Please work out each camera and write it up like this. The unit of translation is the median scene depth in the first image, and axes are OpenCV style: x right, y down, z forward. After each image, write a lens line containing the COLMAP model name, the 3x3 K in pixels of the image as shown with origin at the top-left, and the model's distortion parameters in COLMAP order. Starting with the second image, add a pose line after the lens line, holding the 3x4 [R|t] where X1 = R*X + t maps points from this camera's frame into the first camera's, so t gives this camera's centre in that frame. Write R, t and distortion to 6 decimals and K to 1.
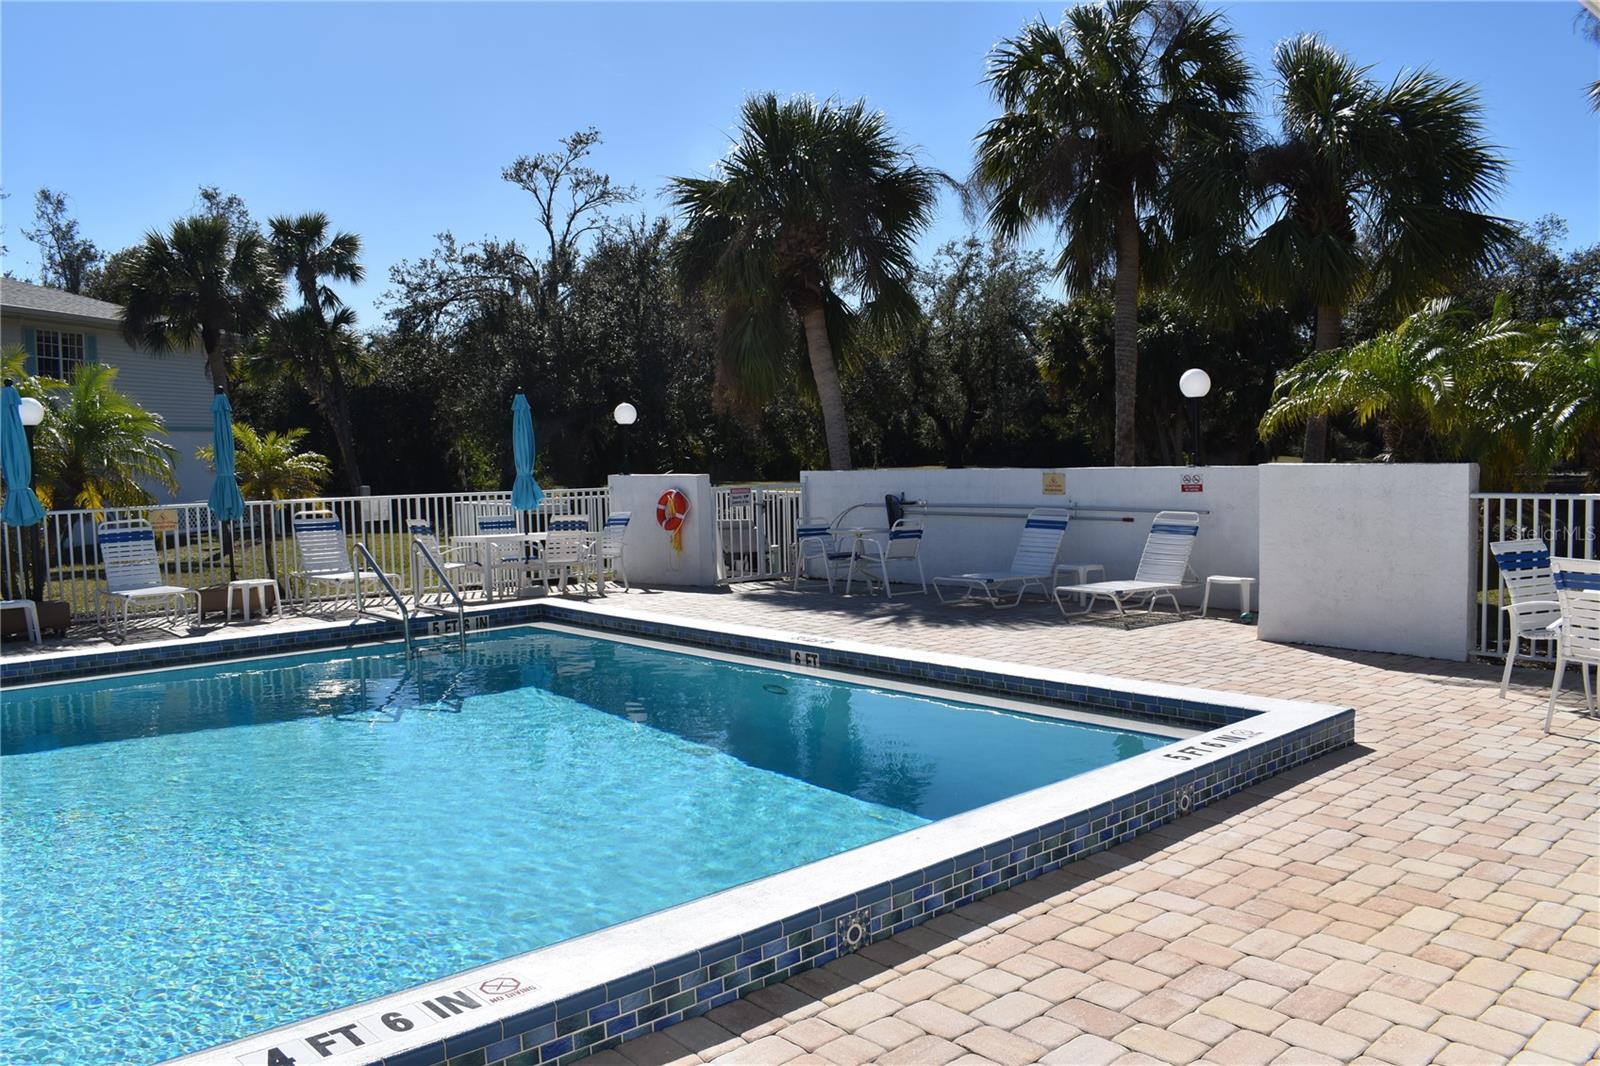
lens RADIAL K [[1250.7, 0, 807.3], [0, 1250.7, 535.3], [0, 0, 1]] dist [-0.095269, 0.017194]
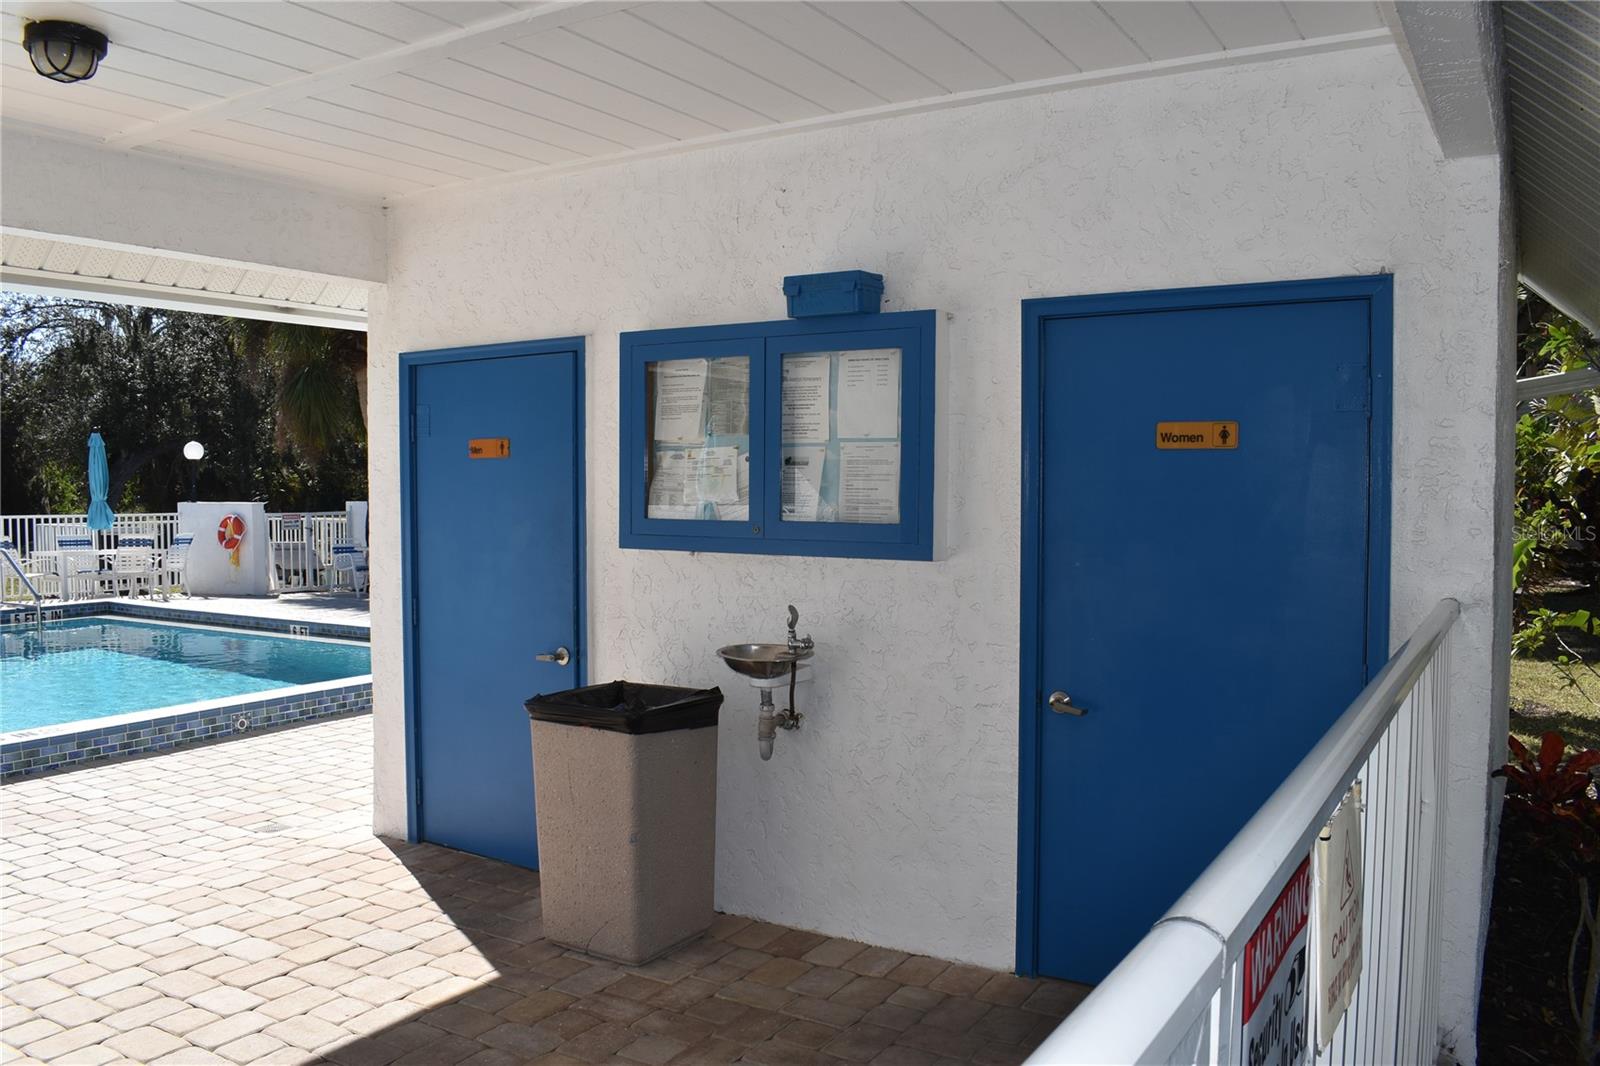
lens RADIAL K [[1250.7, 0, 807.3], [0, 1250.7, 535.3], [0, 0, 1]] dist [-0.095269, 0.017194]
pose [[0.957903, 0.009926, 0.286919, 0.076599], [-0.001119, 0.999524, -0.030845, 0.016948], [-0.287088, 0.029225, 0.957458, -0.261407]]
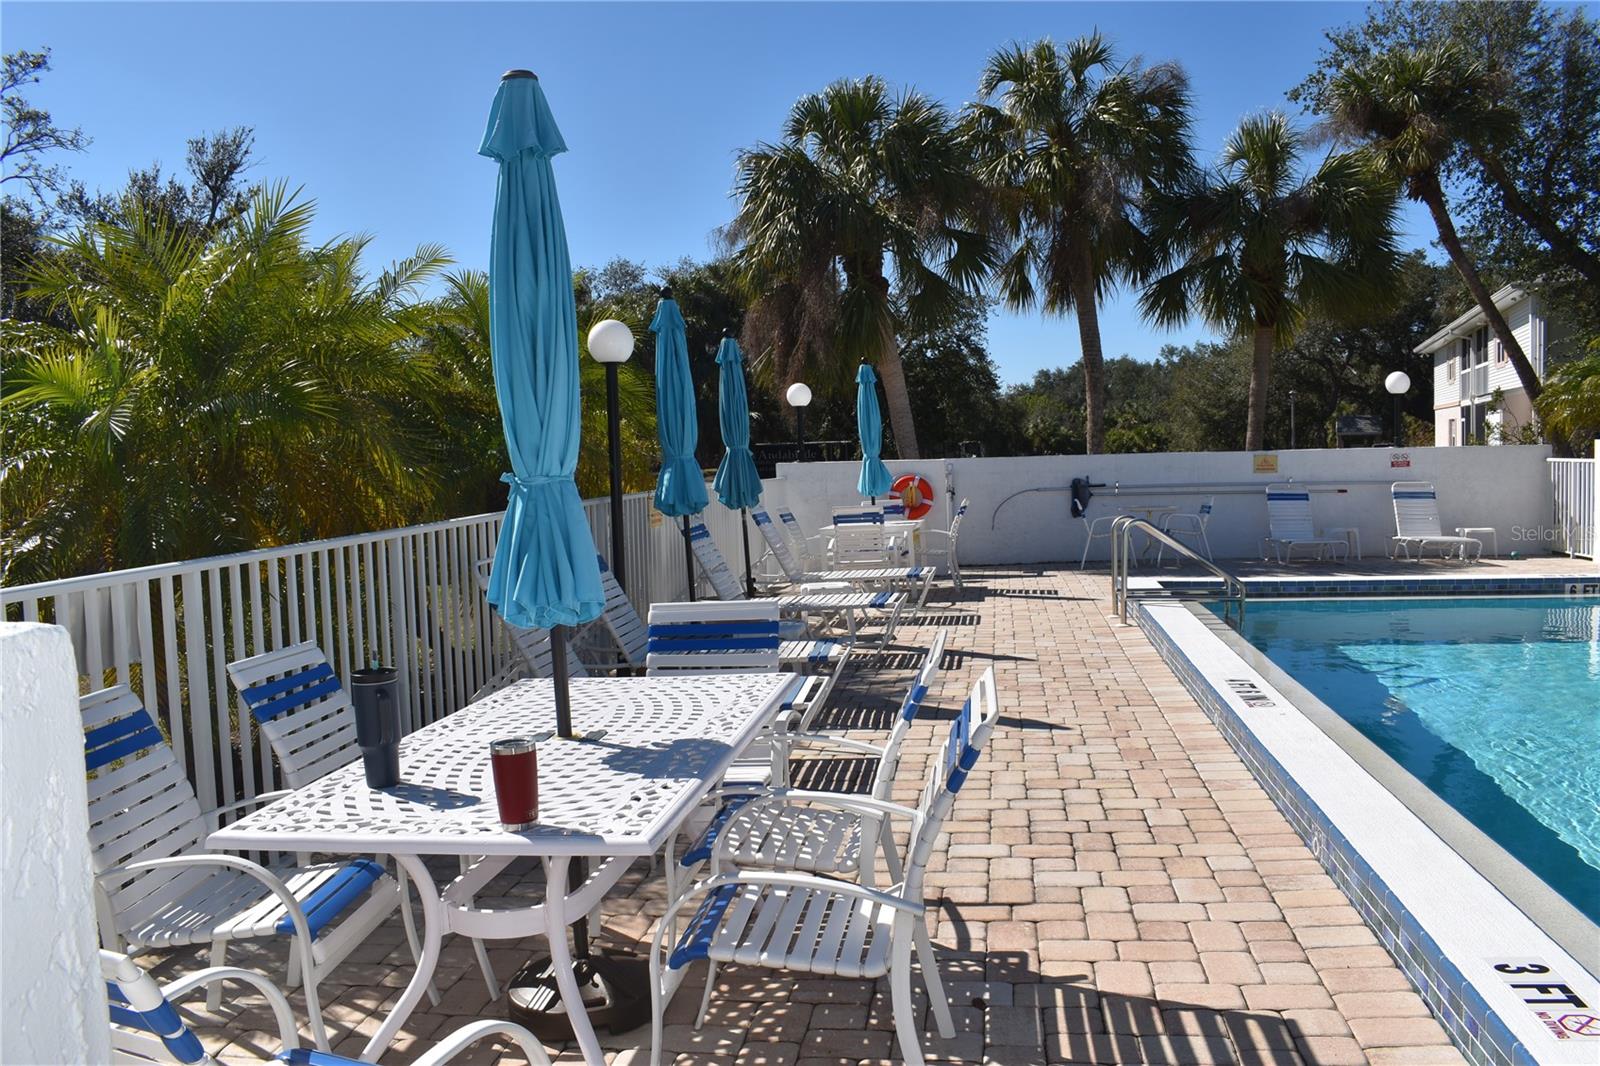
lens RADIAL K [[1250.7, 0, 807.3], [0, 1250.7, 535.3], [0, 0, 1]] dist [-0.095269, 0.017194]
pose [[0.775071, -0.037916, 0.630736, -0.691674], [0.049206, 0.998789, -0.000425, 0.004309], [-0.629956, 0.031366, 0.775998, 0.287648]]
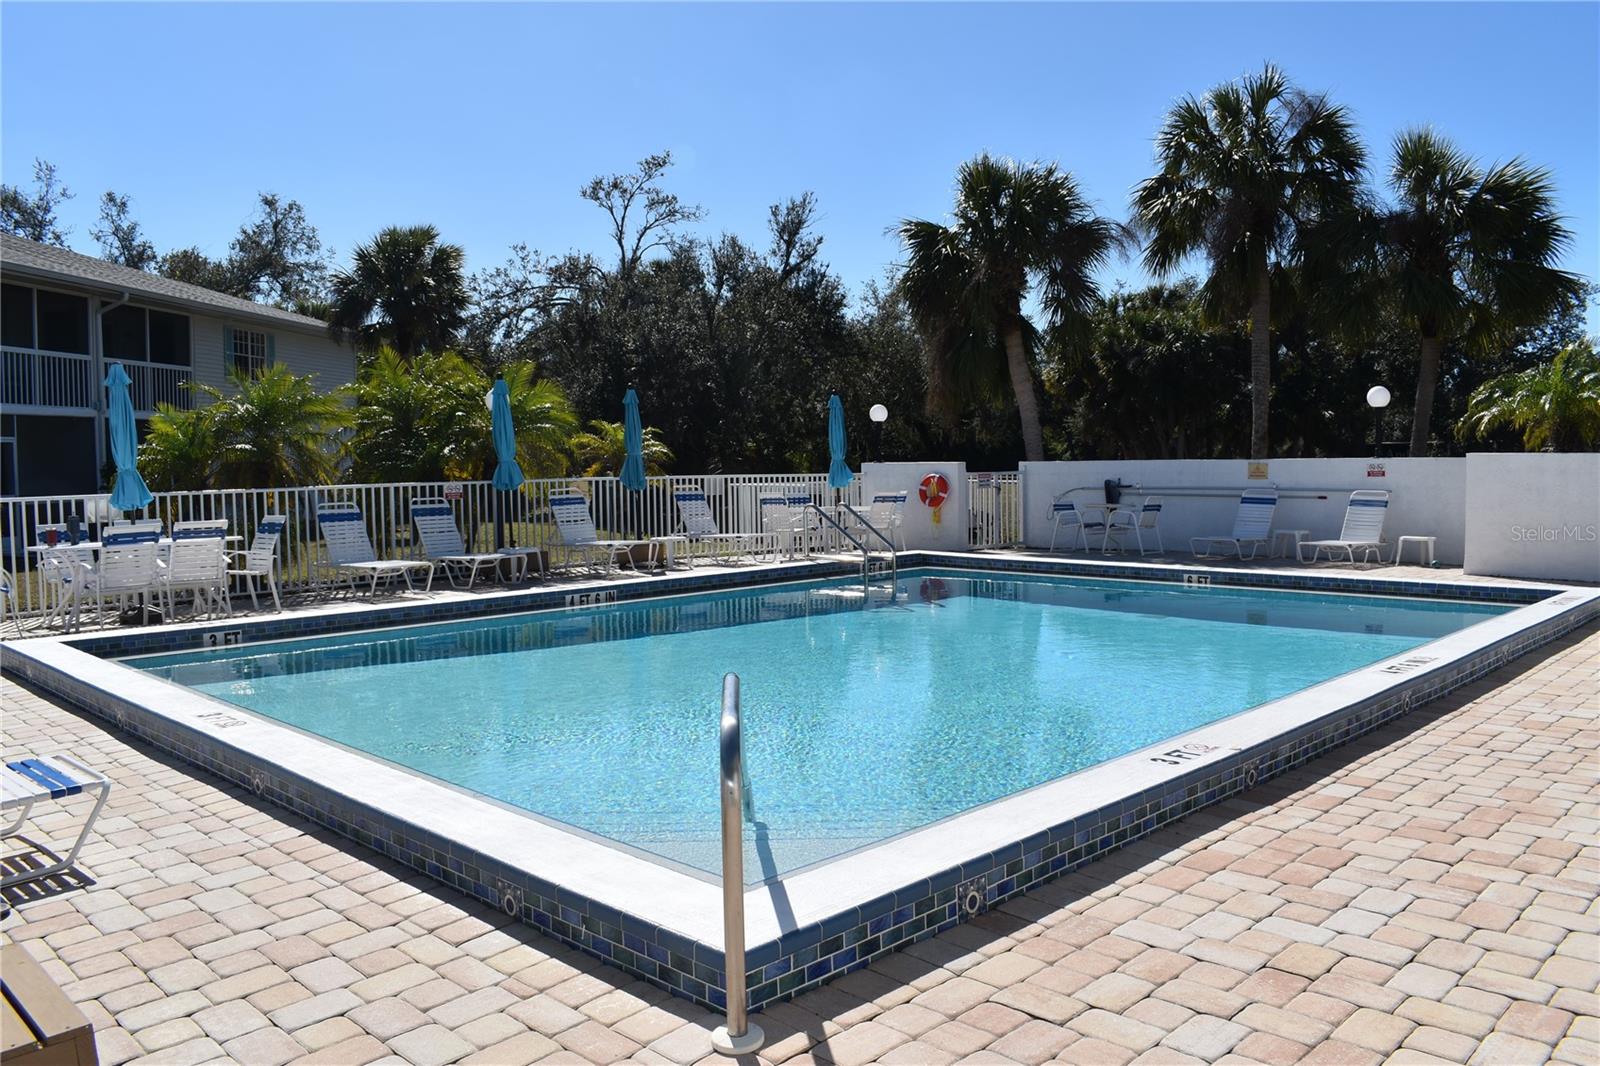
lens RADIAL K [[1250.7, 0, 807.3], [0, 1250.7, 535.3], [0, 0, 1]] dist [-0.095269, 0.017194]
pose [[0.997973, 0.007942, 0.063149, -0.283362], [-0.007528, 0.999949, -0.006802, 0.030871], [-0.063200, 0.006313, 0.997981, -0.216741]]
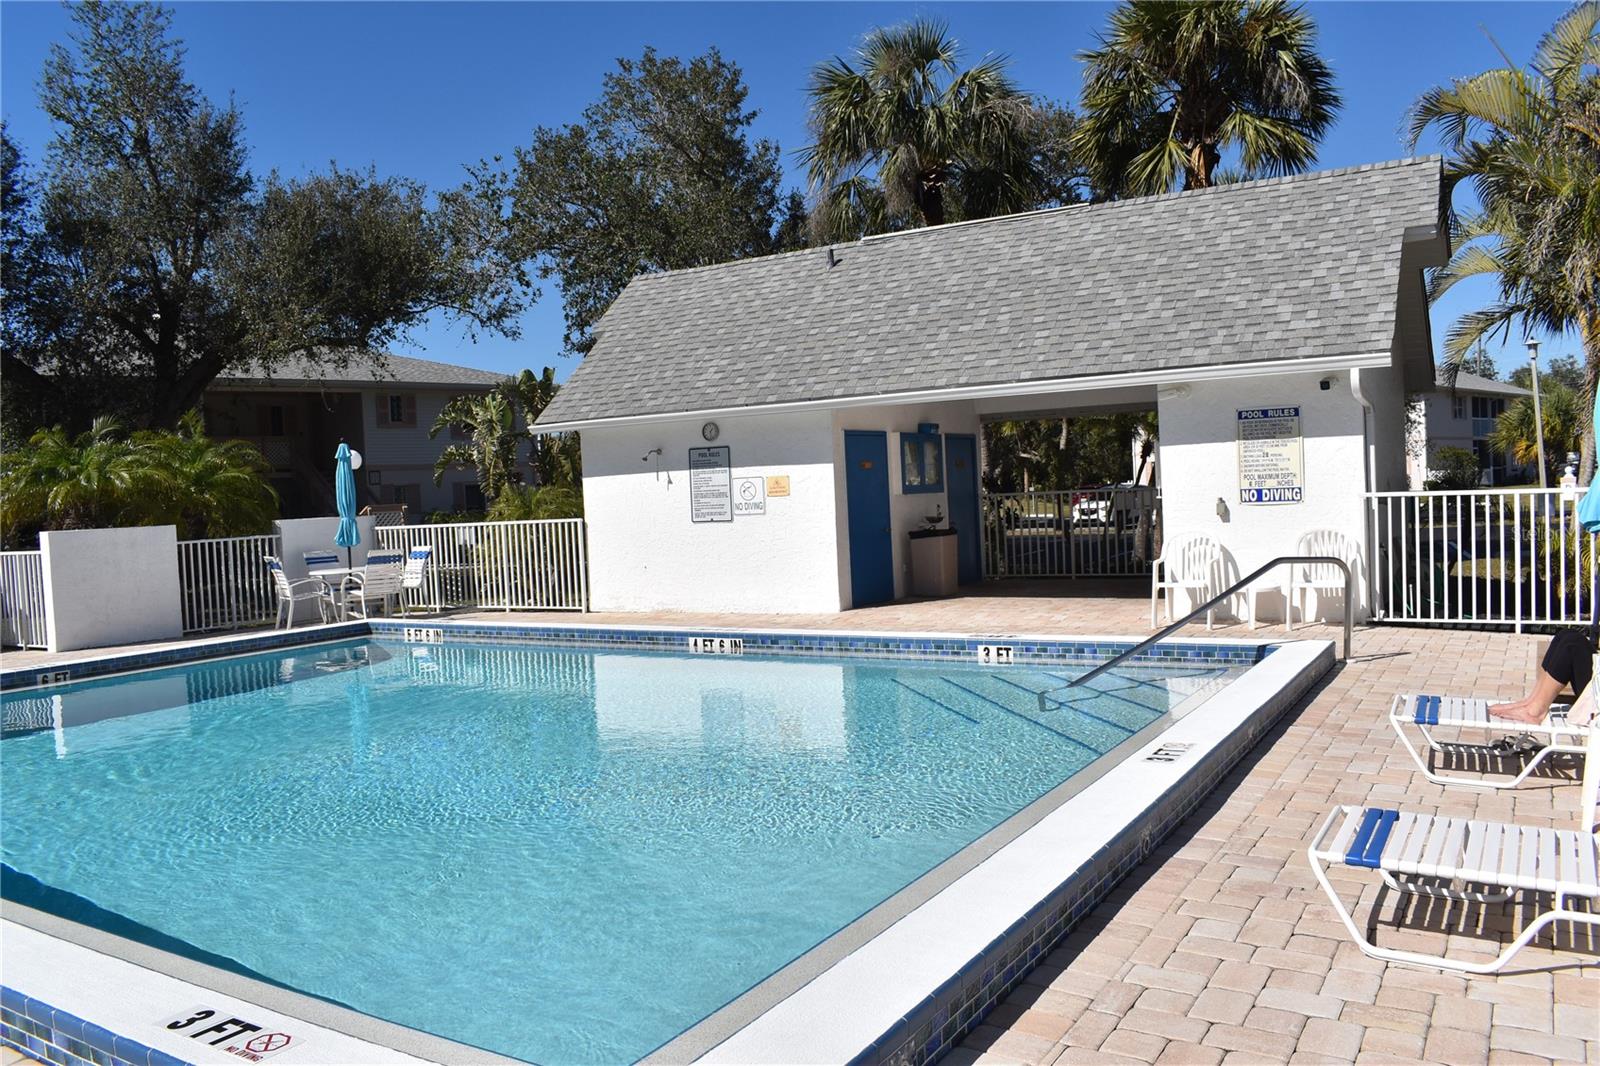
lens RADIAL K [[1250.7, 0, 807.3], [0, 1250.7, 535.3], [0, 0, 1]] dist [-0.095269, 0.017194]
pose [[-0.282104, 0.001158, 0.959383, -0.708835], [0.119014, 0.992317, 0.033798, 0.002939], [-0.951973, 0.123715, -0.280074, 0.310344]]
